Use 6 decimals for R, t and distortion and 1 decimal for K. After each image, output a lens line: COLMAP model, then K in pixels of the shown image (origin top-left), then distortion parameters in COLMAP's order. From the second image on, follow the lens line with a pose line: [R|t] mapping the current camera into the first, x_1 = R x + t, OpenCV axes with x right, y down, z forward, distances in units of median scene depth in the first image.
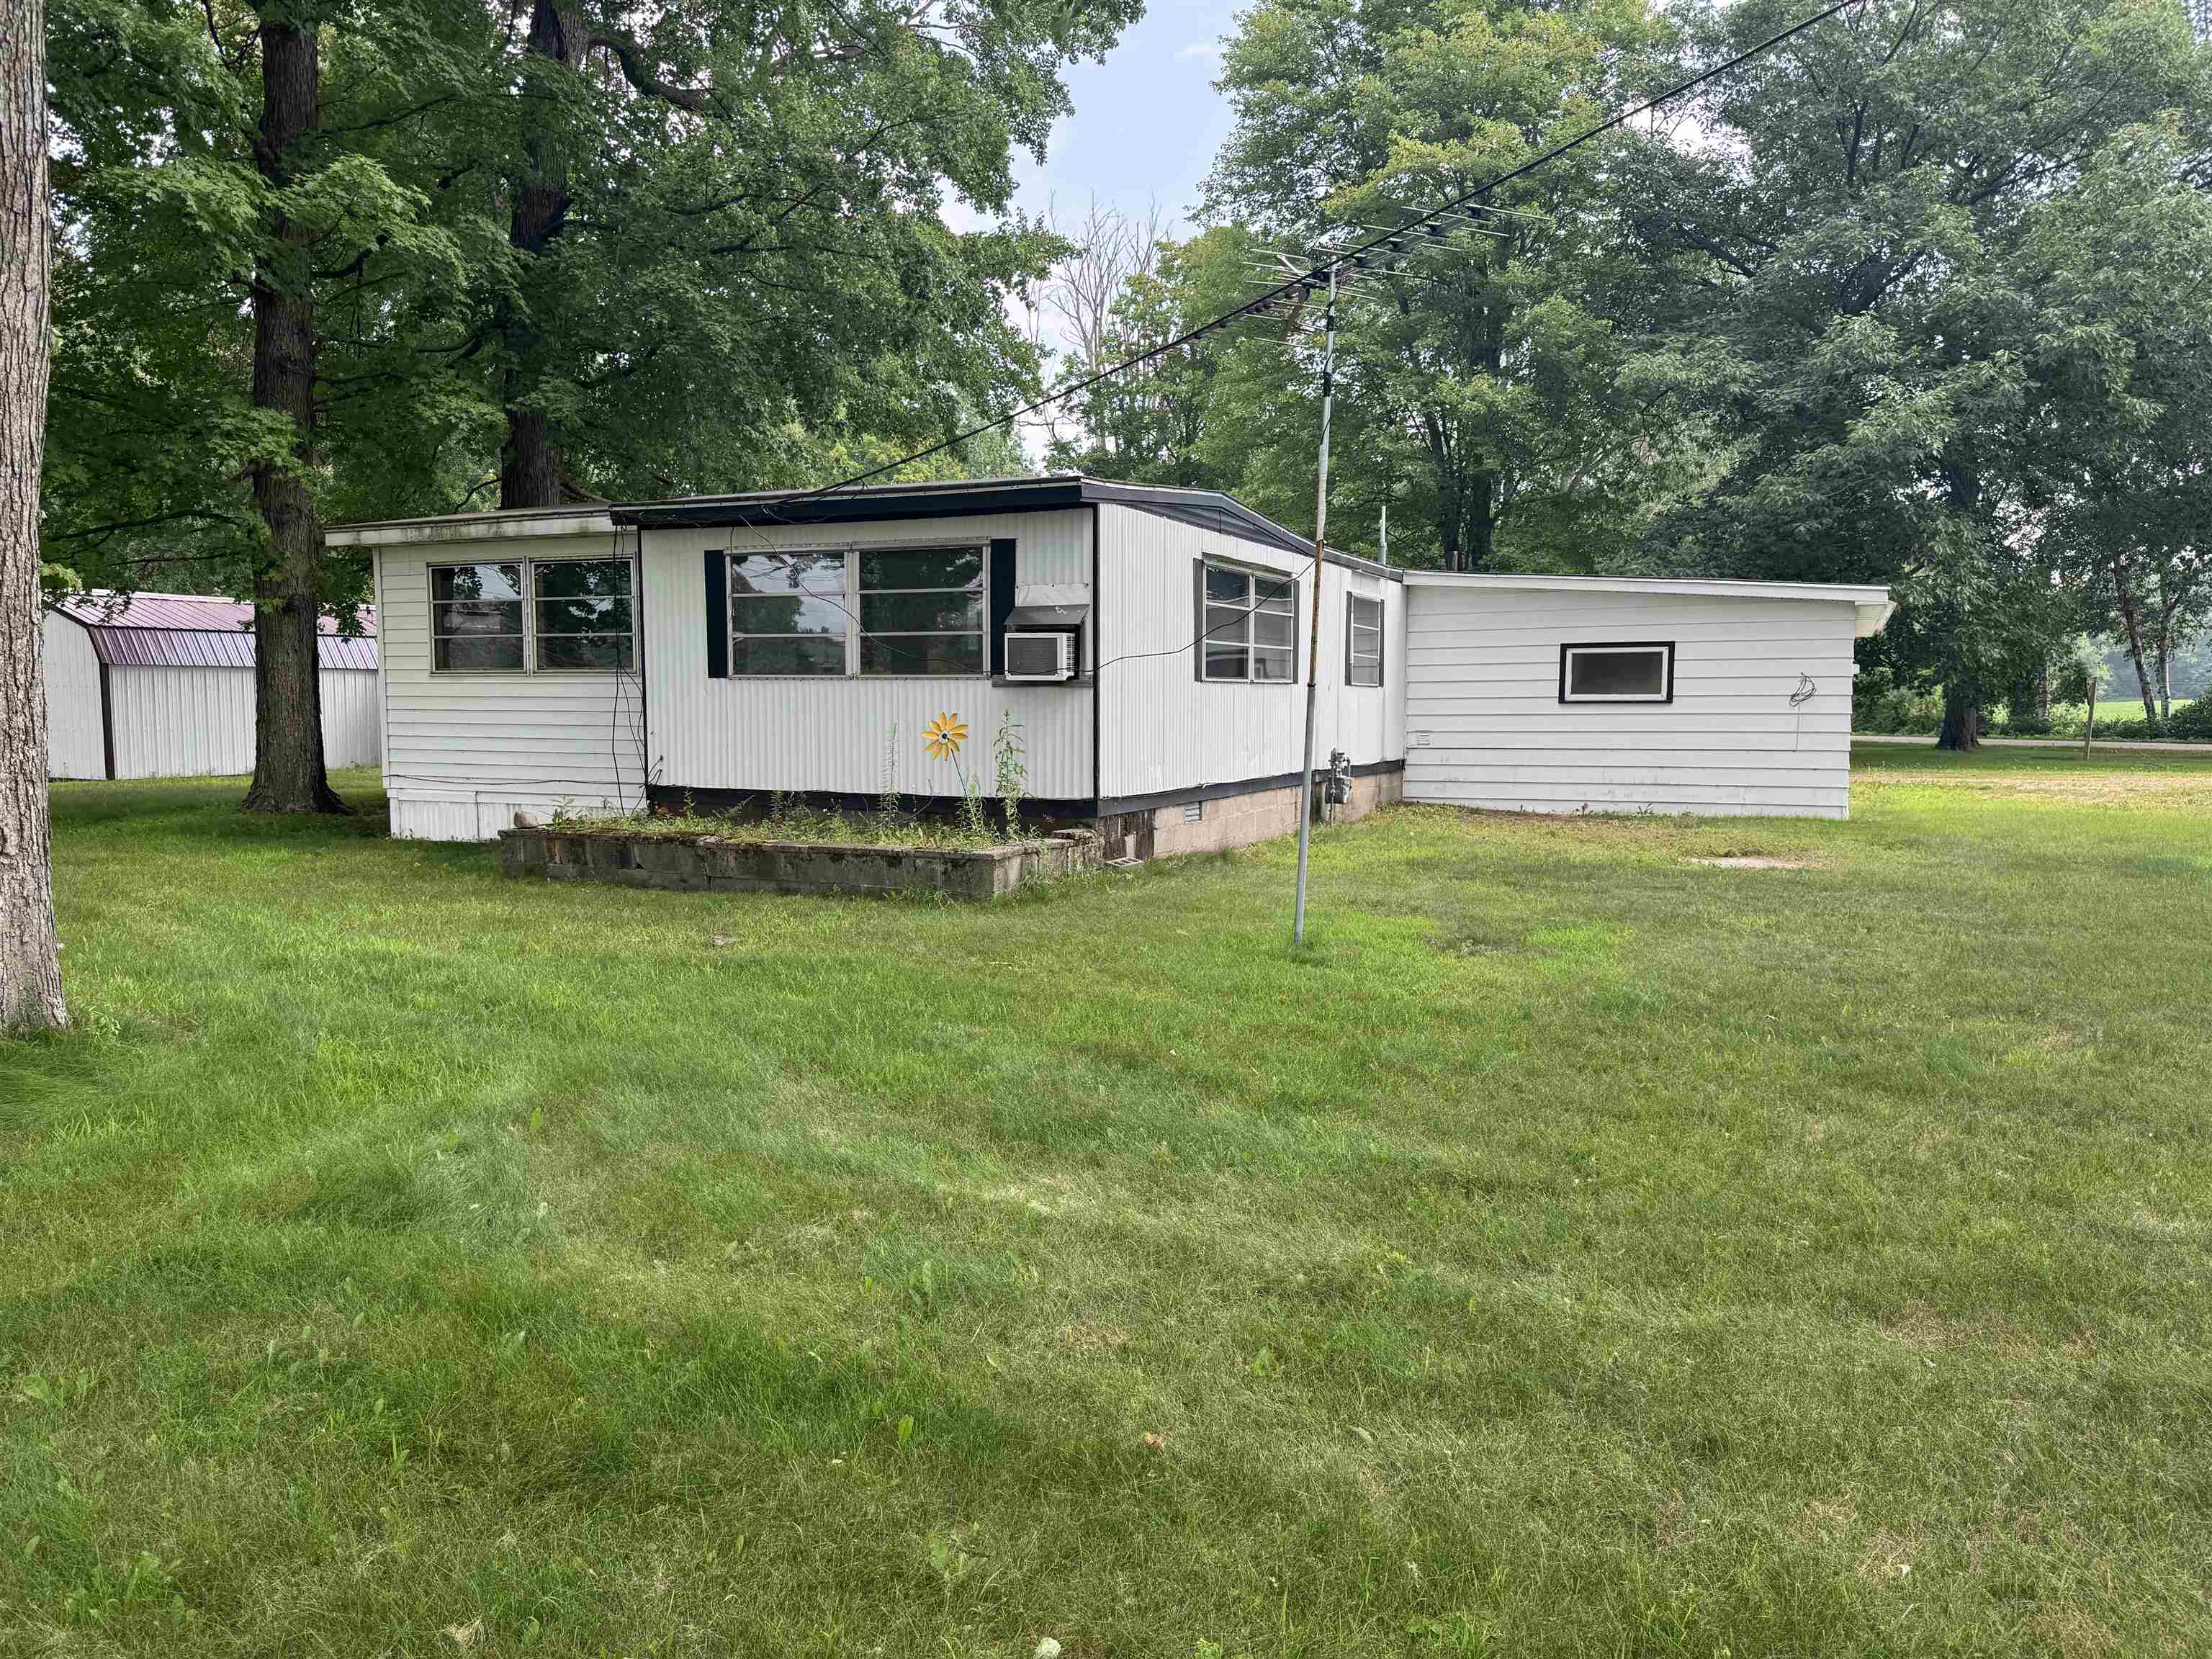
lens RADIAL K [[1549.6, 0, 1106.0], [0, 1549.6, 829.5], [0, 0, 1]] dist [0.094475, -0.084567]
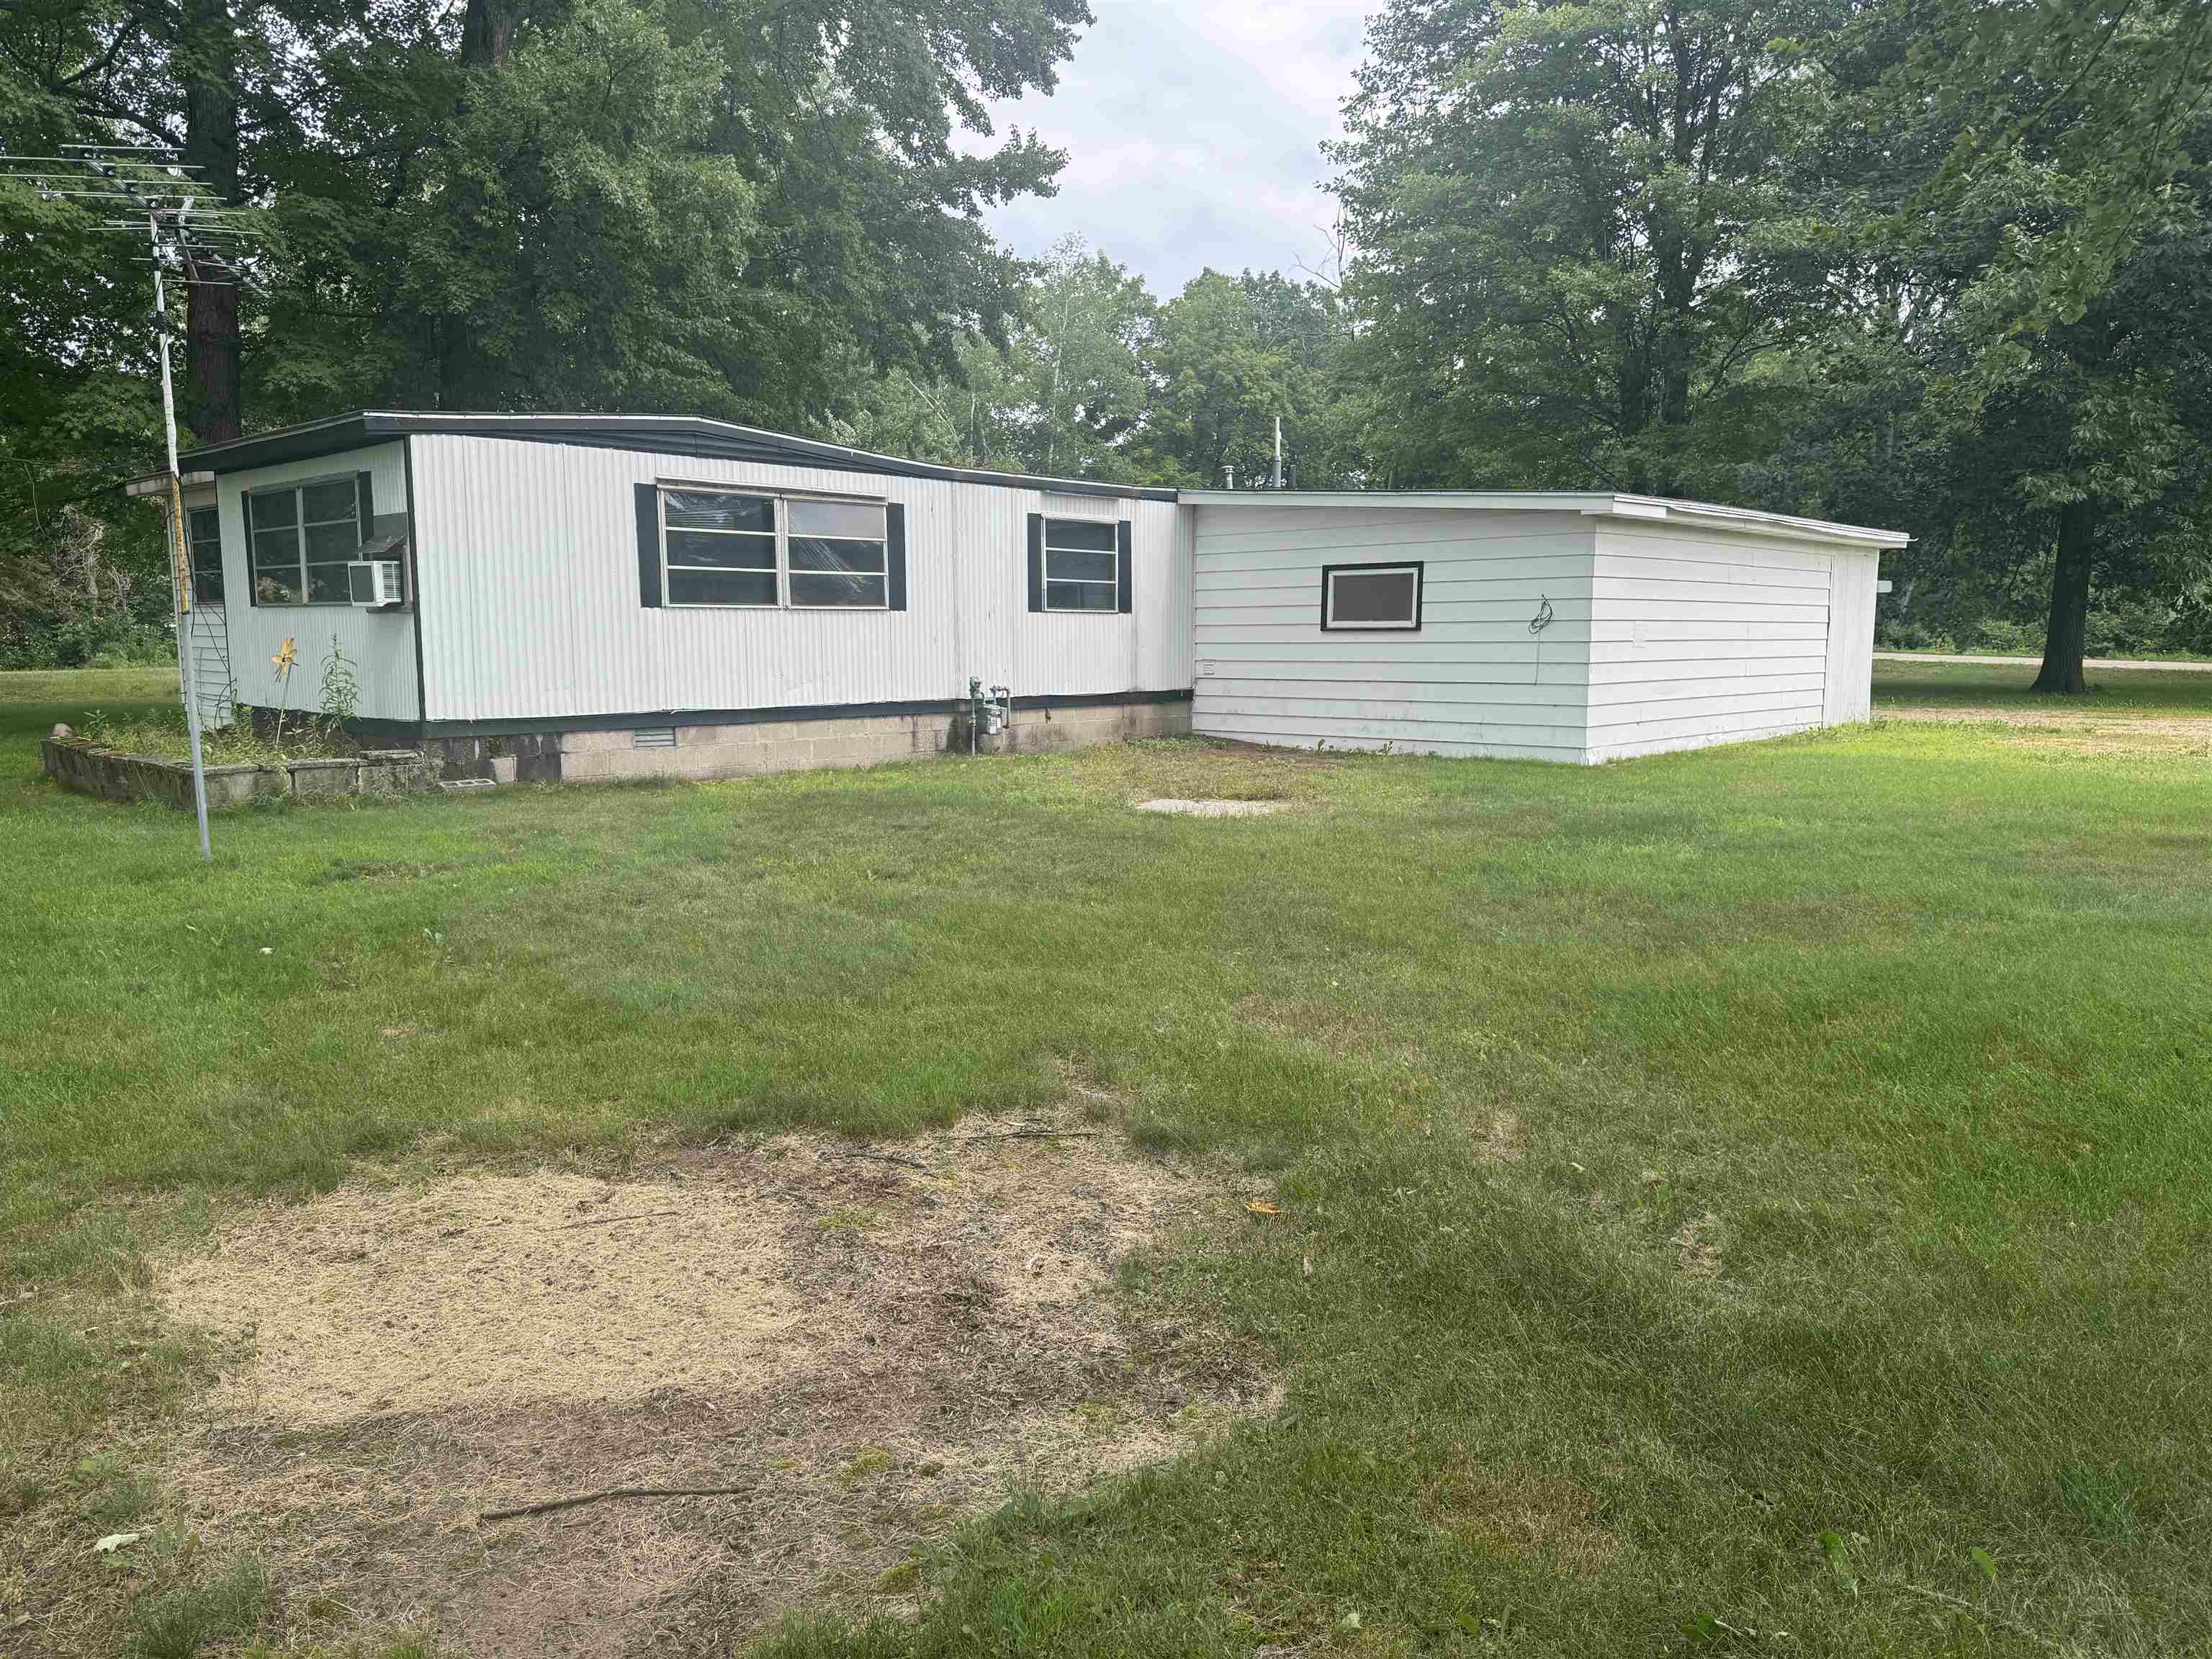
lens RADIAL K [[1549.6, 0, 1106.0], [0, 1549.6, 829.5], [0, 0, 1]] dist [0.094475, -0.084567]
pose [[0.951296, 0.037243, -0.306020, 0.466302], [-0.022855, 0.998464, 0.050468, -0.006913], [0.307429, -0.041016, 0.950686, 0.082410]]
